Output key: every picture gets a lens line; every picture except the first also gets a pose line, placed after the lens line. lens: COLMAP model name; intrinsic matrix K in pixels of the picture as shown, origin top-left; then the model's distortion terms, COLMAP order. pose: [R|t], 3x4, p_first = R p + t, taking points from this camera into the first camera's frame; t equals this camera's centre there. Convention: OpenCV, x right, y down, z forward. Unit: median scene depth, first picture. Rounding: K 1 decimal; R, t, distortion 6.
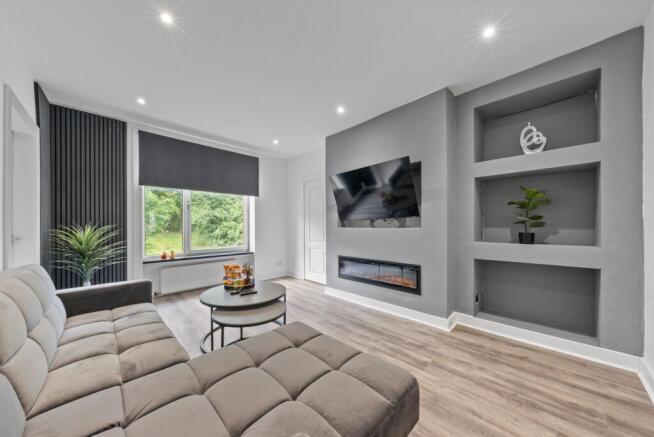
lens RADIAL K [[228.9, 0, 329.0], [0, 228.9, 221.7], [0, 0, 1]] dist [0.008231, 0.000076]
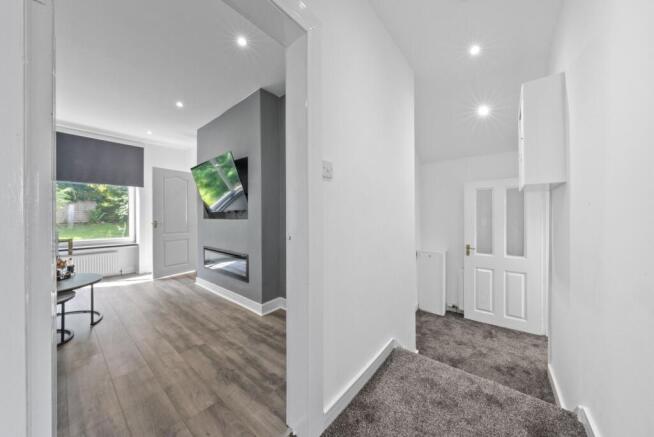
lens RADIAL K [[224.1, 0, 325.2], [0, 224.1, 217.3], [0, 0, 1]] dist [0.006252, -0.000059]
pose [[0.996345, 0.000599, 0.085421, 0.666863], [-0.002243, 0.999814, 0.019142, -0.003092], [-0.085394, -0.019264, 0.996161, -0.056398]]
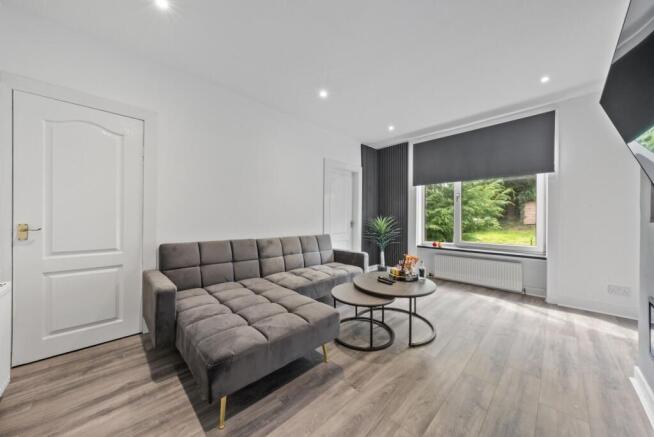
lens RADIAL K [[224.1, 0, 325.2], [0, 224.1, 217.3], [0, 0, 1]] dist [0.006252, -0.000059]
pose [[-0.023588, -0.004988, -0.999709, 0.571794], [0.012983, 0.999902, -0.005296, 0.021233], [0.999637, -0.013104, -0.023521, 0.654168]]
